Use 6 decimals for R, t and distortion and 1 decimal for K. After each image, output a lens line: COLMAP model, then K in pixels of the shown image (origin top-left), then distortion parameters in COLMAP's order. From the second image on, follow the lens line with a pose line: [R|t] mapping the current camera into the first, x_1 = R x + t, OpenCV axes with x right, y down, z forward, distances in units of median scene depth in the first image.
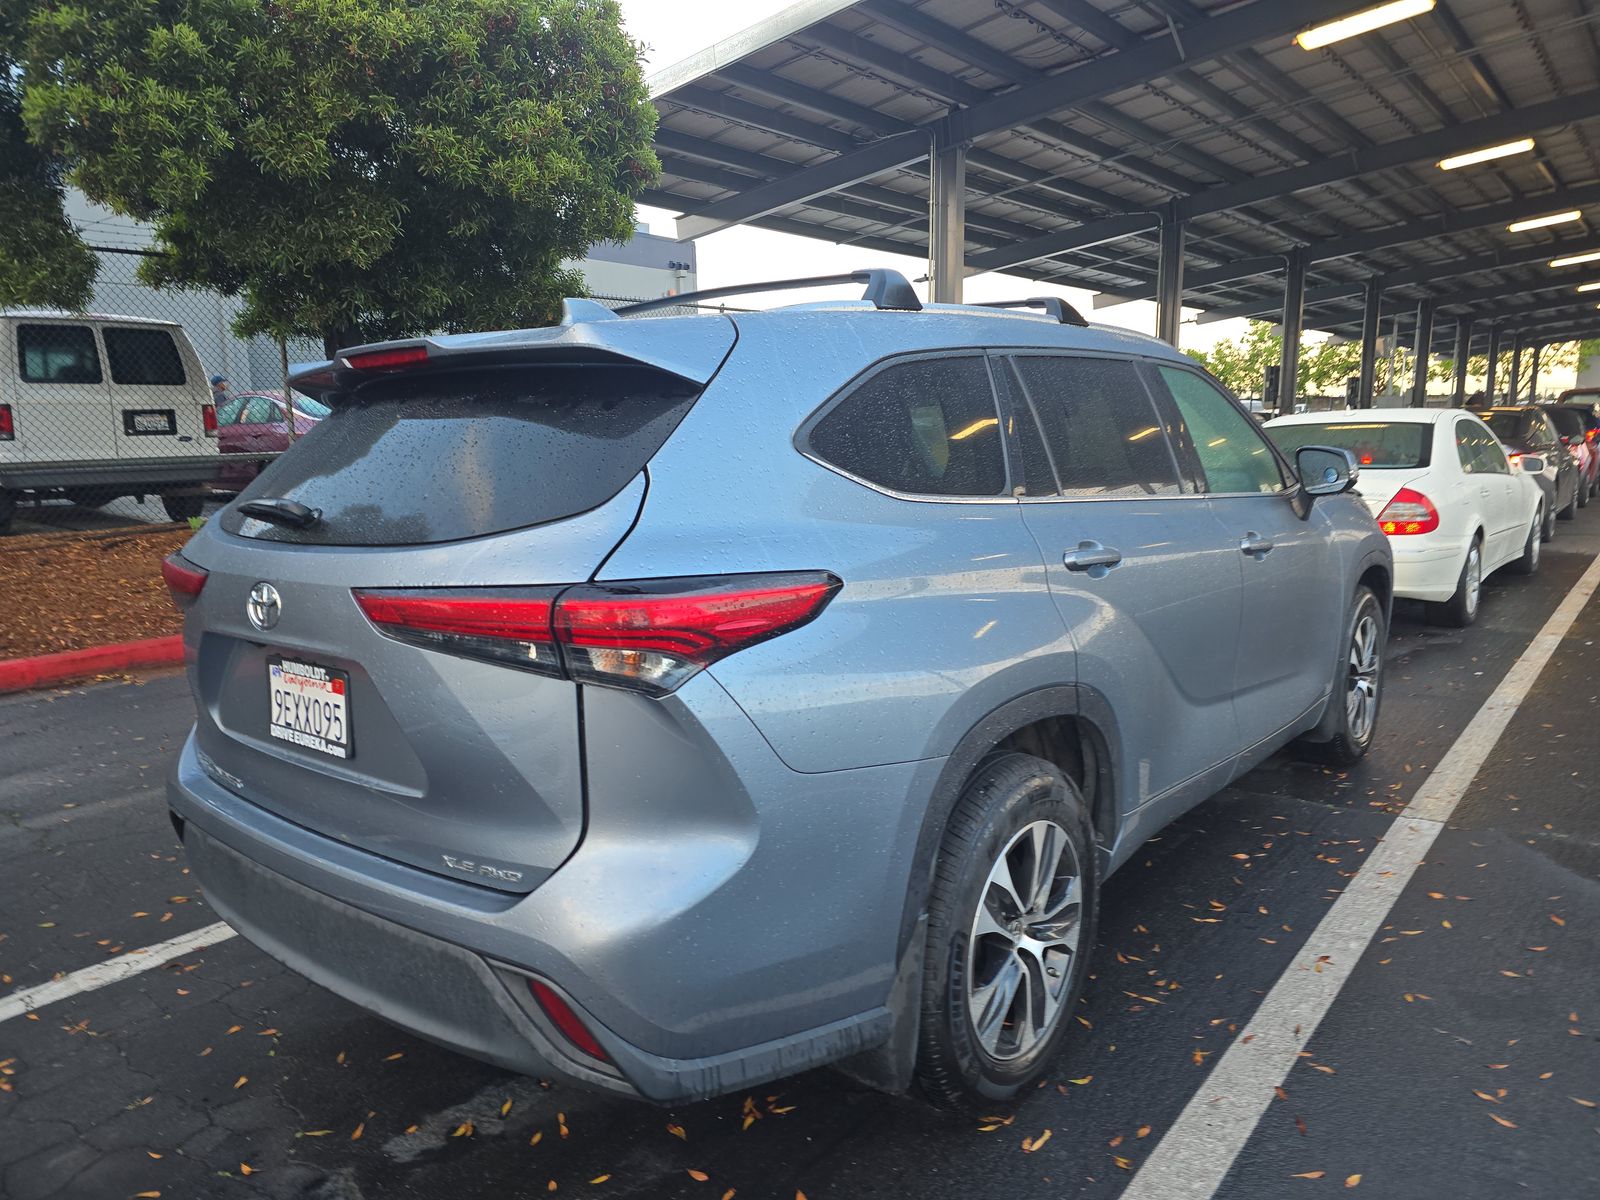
lens RADIAL K [[1080.4, 0, 800.0], [0, 1080.4, 600.0], [0, 0, 1]] dist [0.058932, -0.059668]
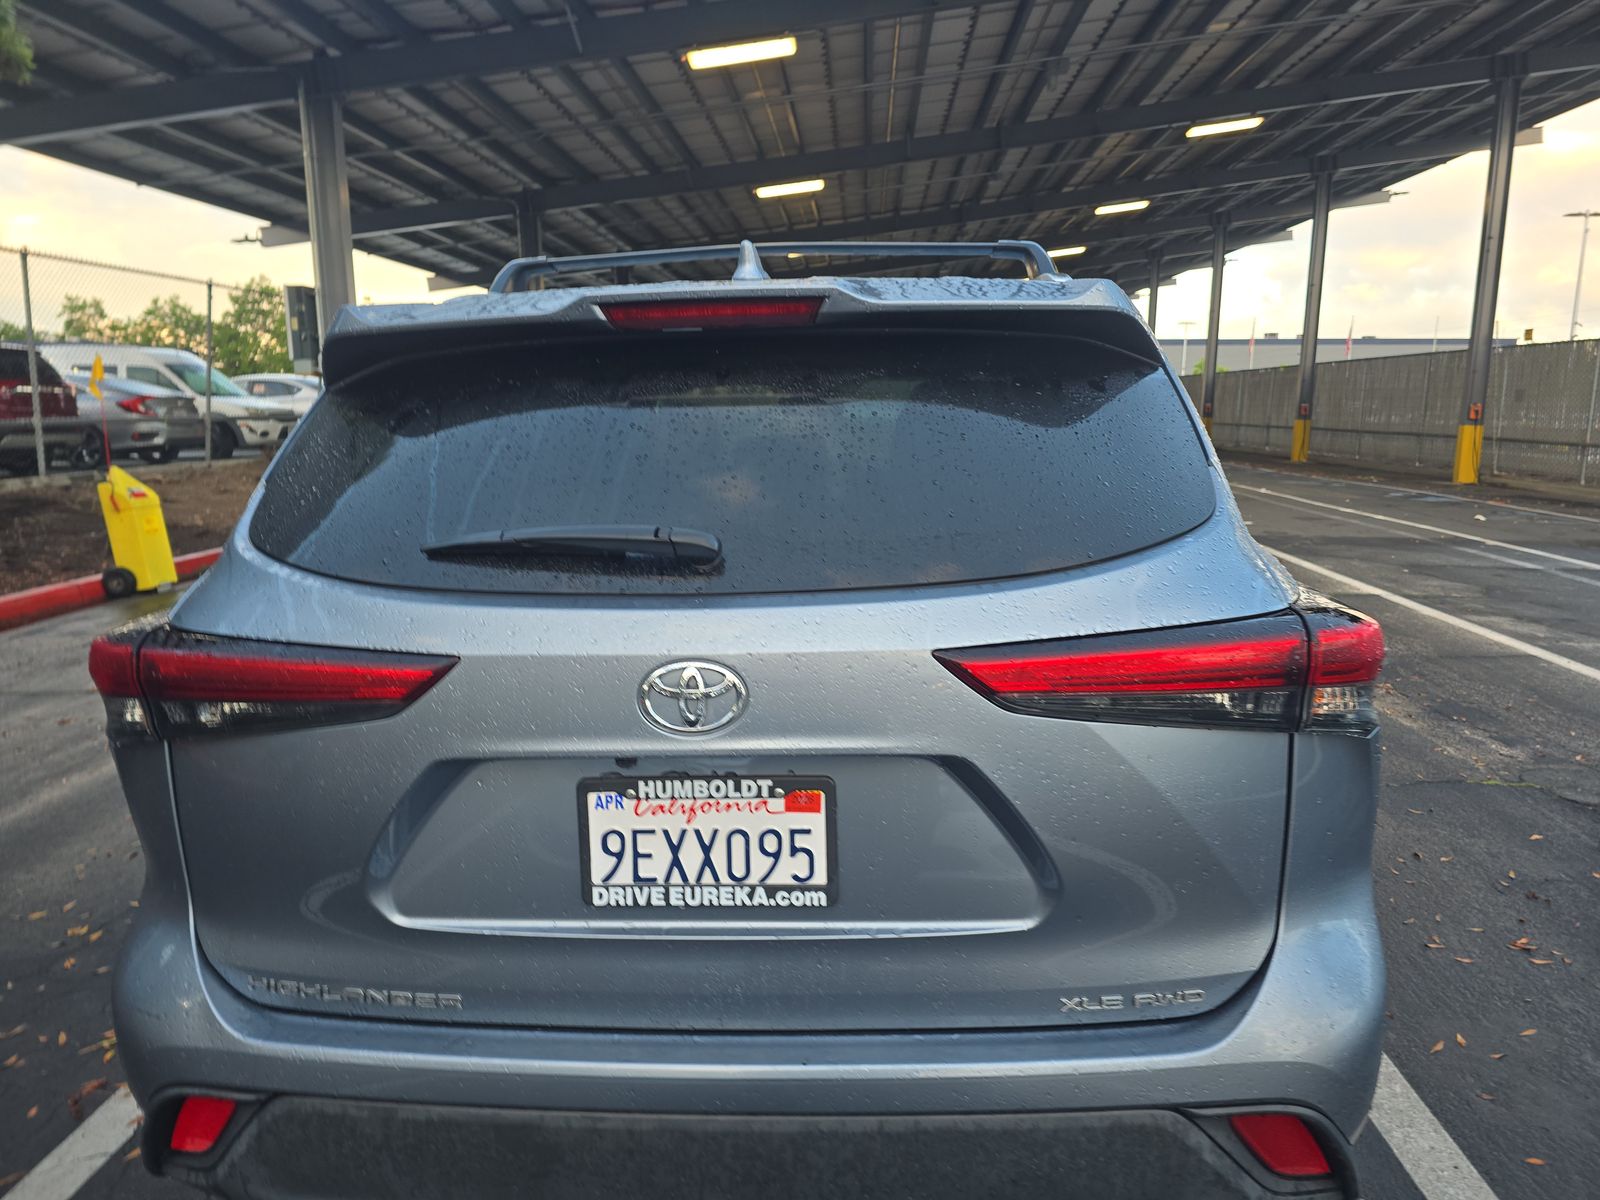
lens RADIAL K [[1080.4, 0, 800.0], [0, 1080.4, 600.0], [0, 0, 1]] dist [0.058932, -0.059668]
pose [[0.804649, -0.089352, 0.586989, -0.741565], [0.083246, 0.995824, 0.037471, -0.063603], [-0.587886, 0.018714, 0.808727, 0.426997]]
